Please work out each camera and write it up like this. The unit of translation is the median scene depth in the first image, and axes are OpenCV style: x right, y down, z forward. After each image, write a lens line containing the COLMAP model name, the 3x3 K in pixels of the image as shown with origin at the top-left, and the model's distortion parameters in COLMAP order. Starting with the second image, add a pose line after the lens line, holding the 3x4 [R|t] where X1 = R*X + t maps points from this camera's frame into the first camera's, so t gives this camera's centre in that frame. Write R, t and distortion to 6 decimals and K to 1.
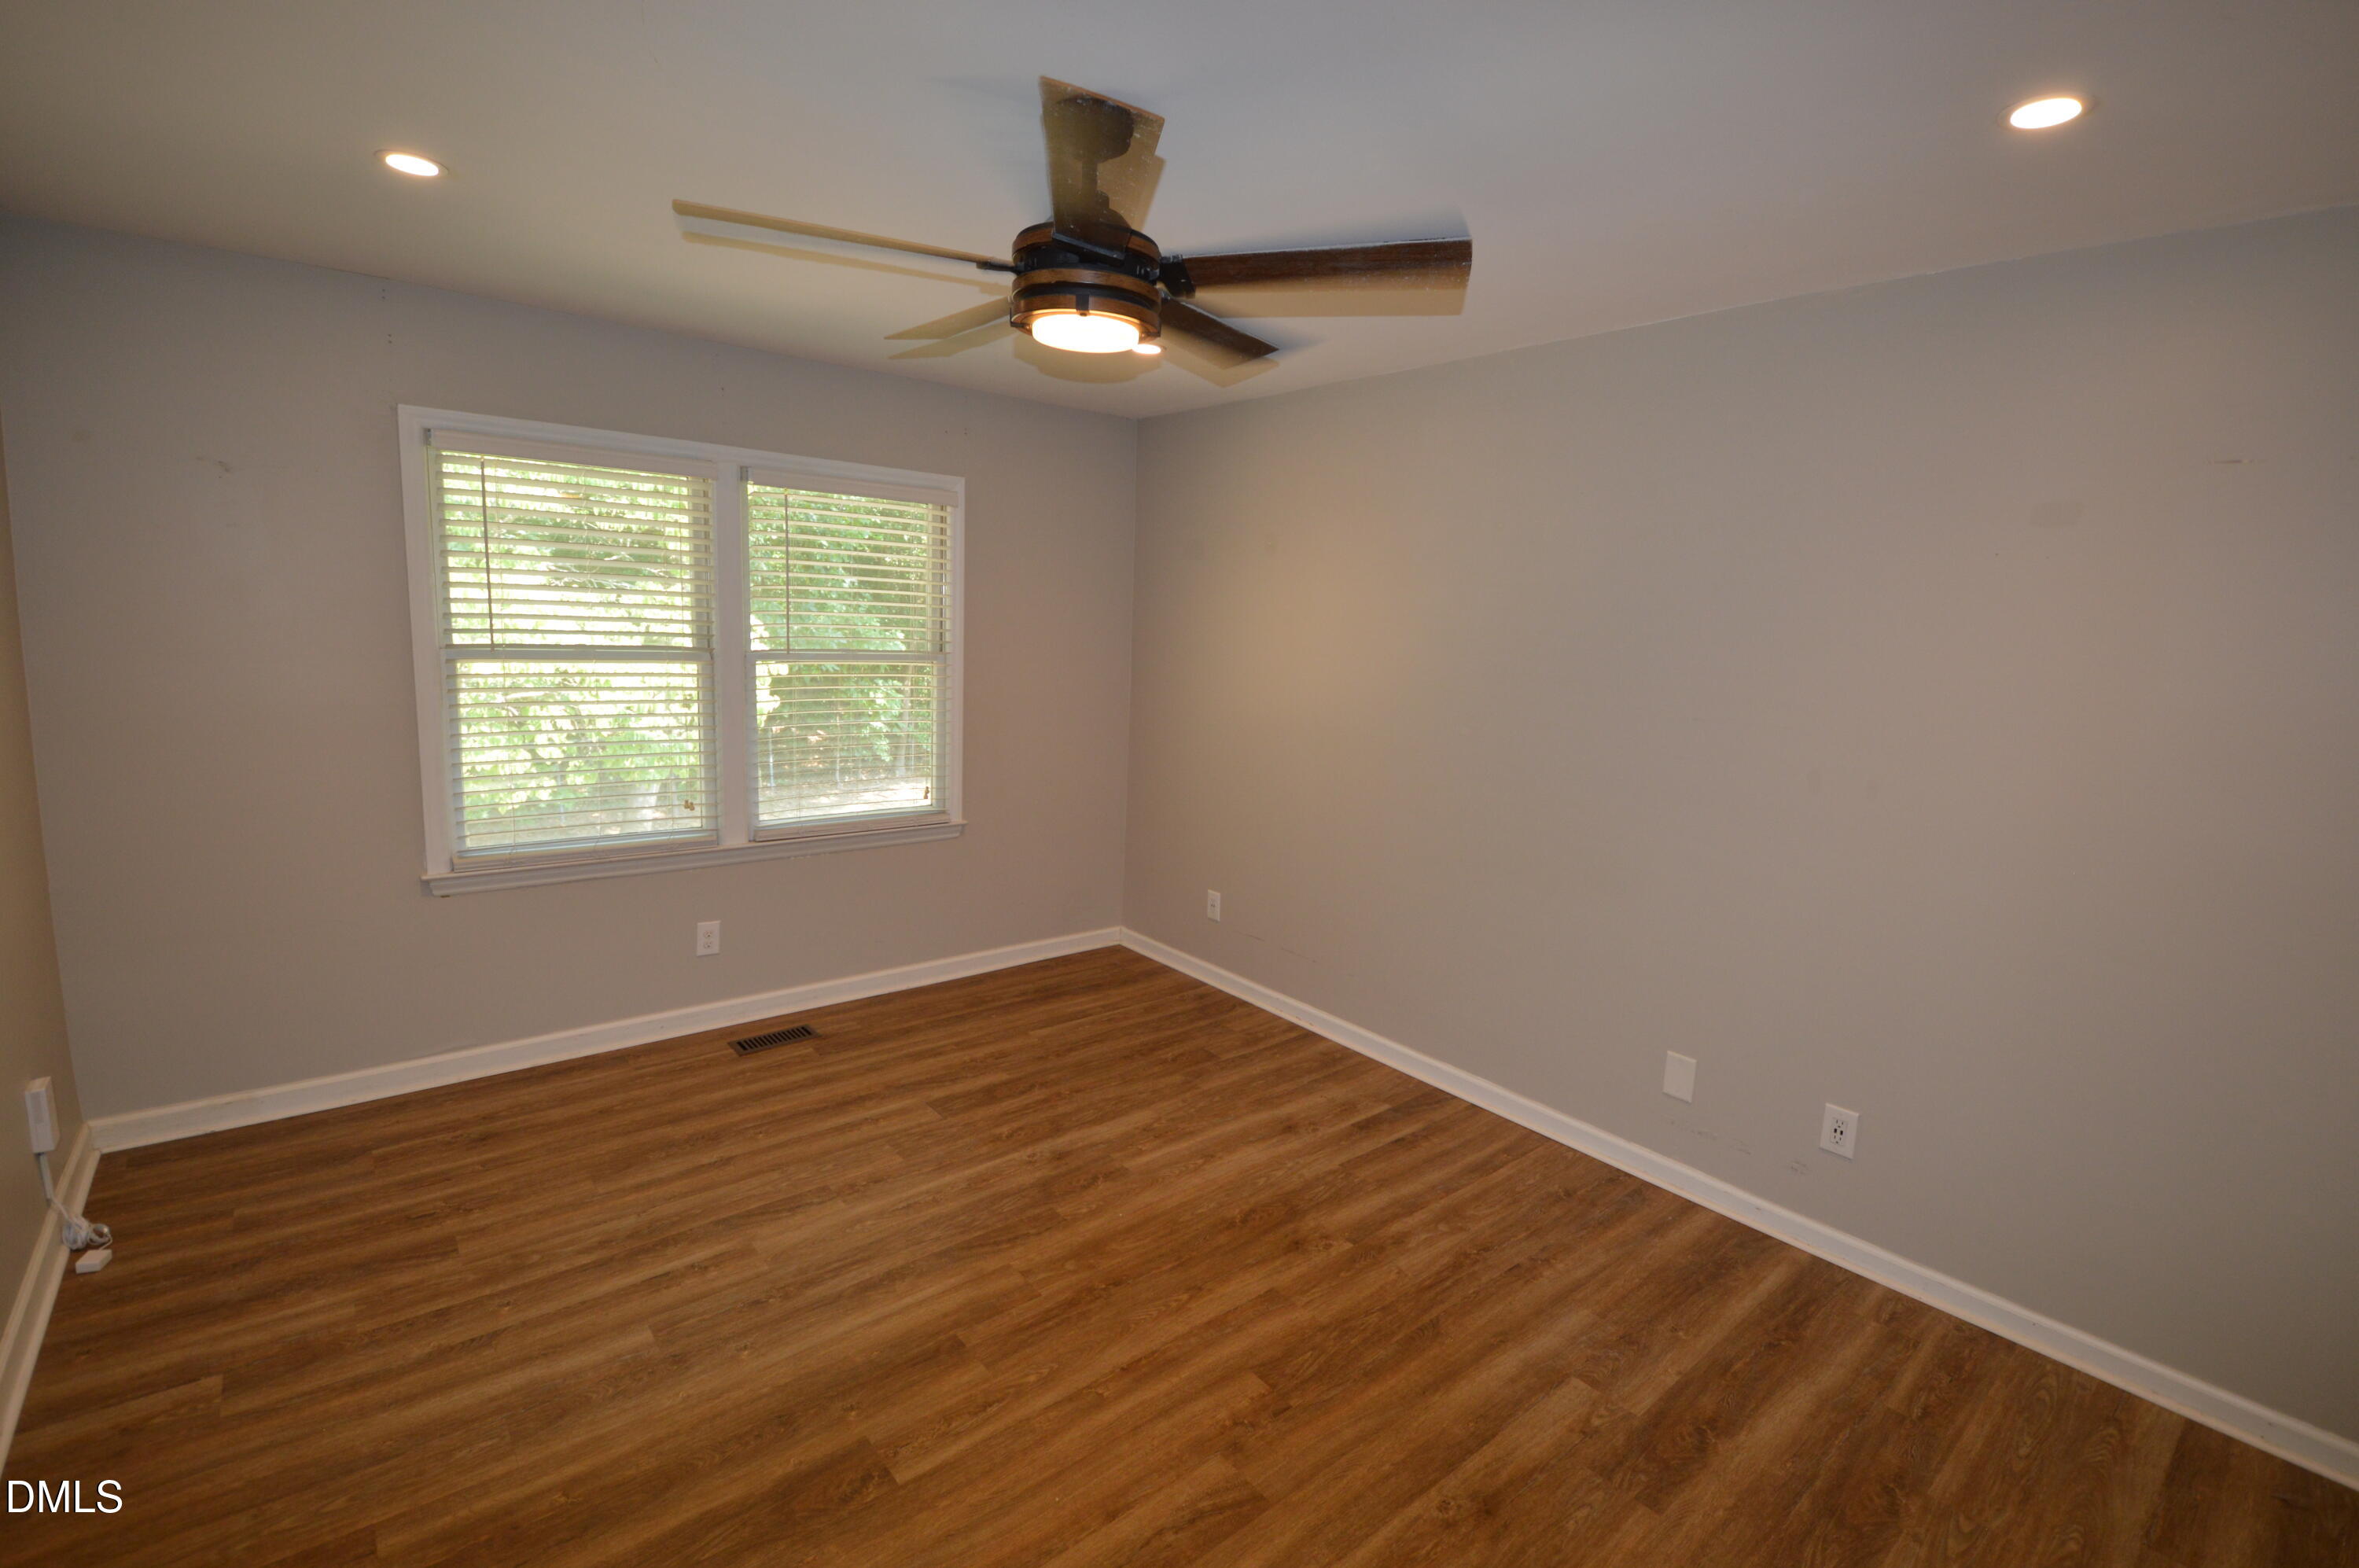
lens RADIAL K [[1045.5, 0, 1167.4], [0, 1045.5, 769.5], [0, 0, 1]] dist [0.000855, -0.010006]
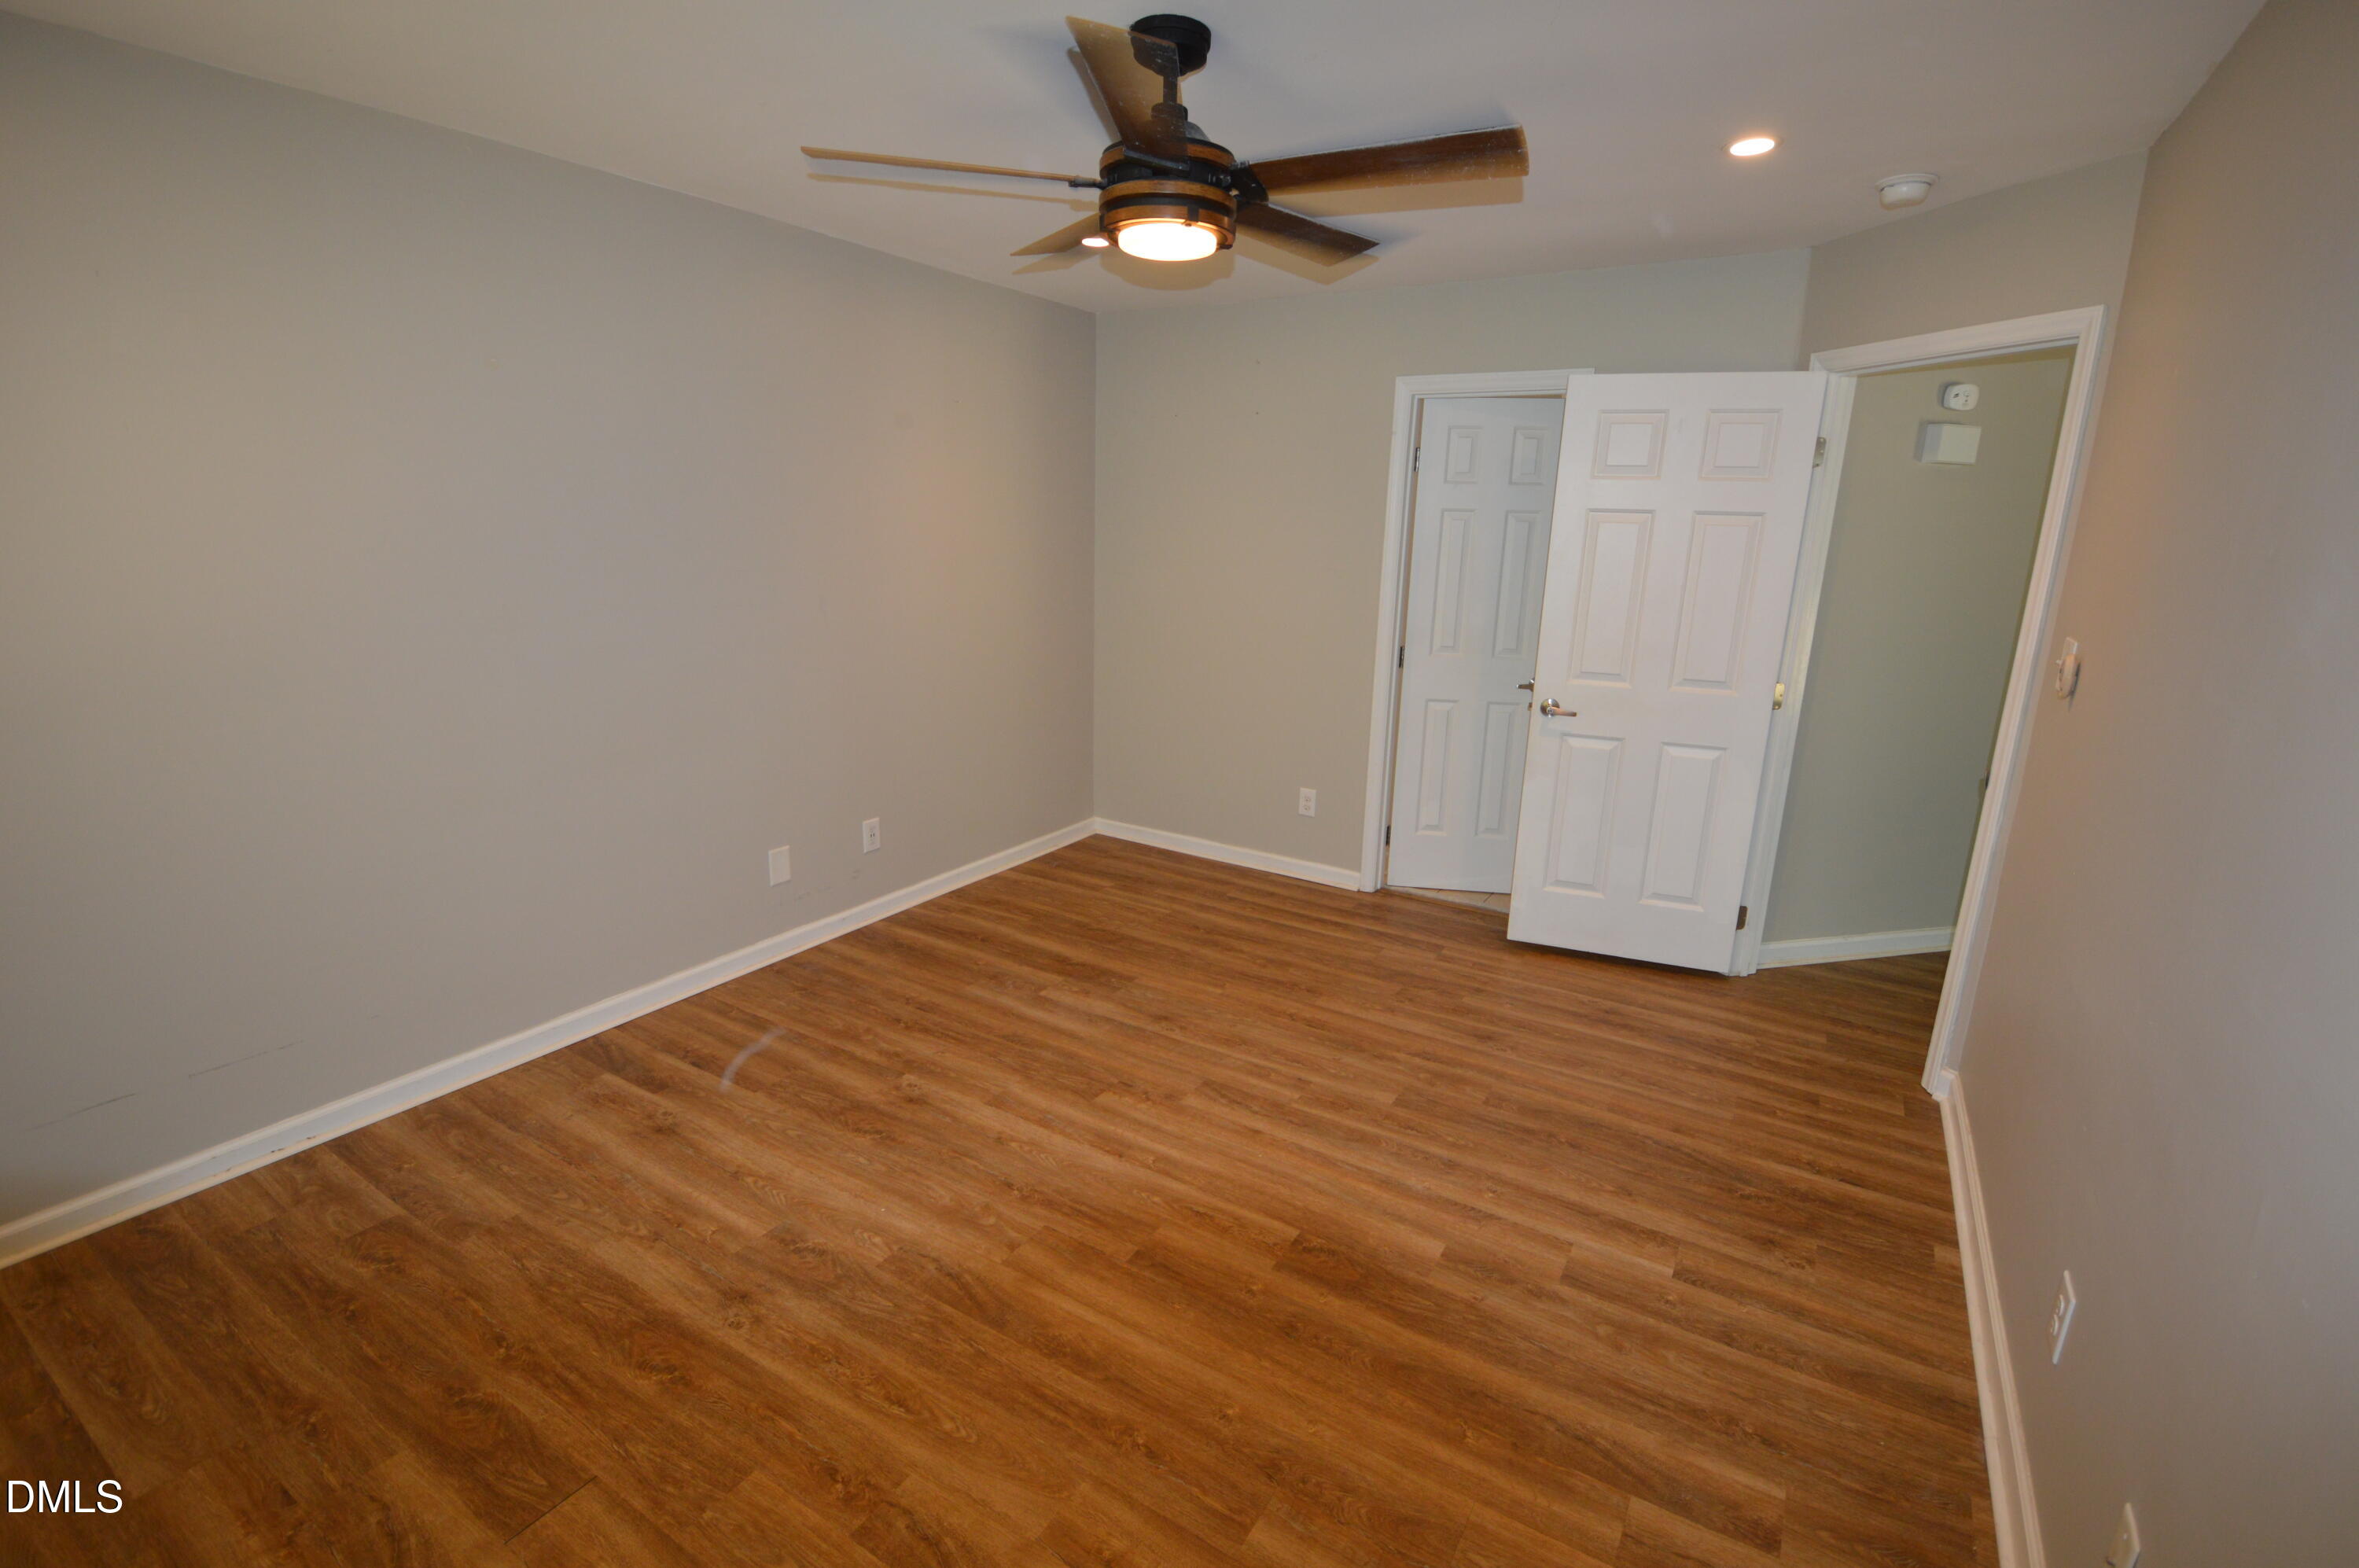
lens RADIAL K [[1045.5, 0, 1163.5], [0, 1045.5, 779.0], [0, 0, 1]] dist [0.000855, -0.010006]
pose [[-0.305561, -0.278802, 0.910441, -0.852785], [0.109658, 0.939506, 0.324506, -0.181432], [-0.945837, 0.198994, -0.256503, 0.971551]]
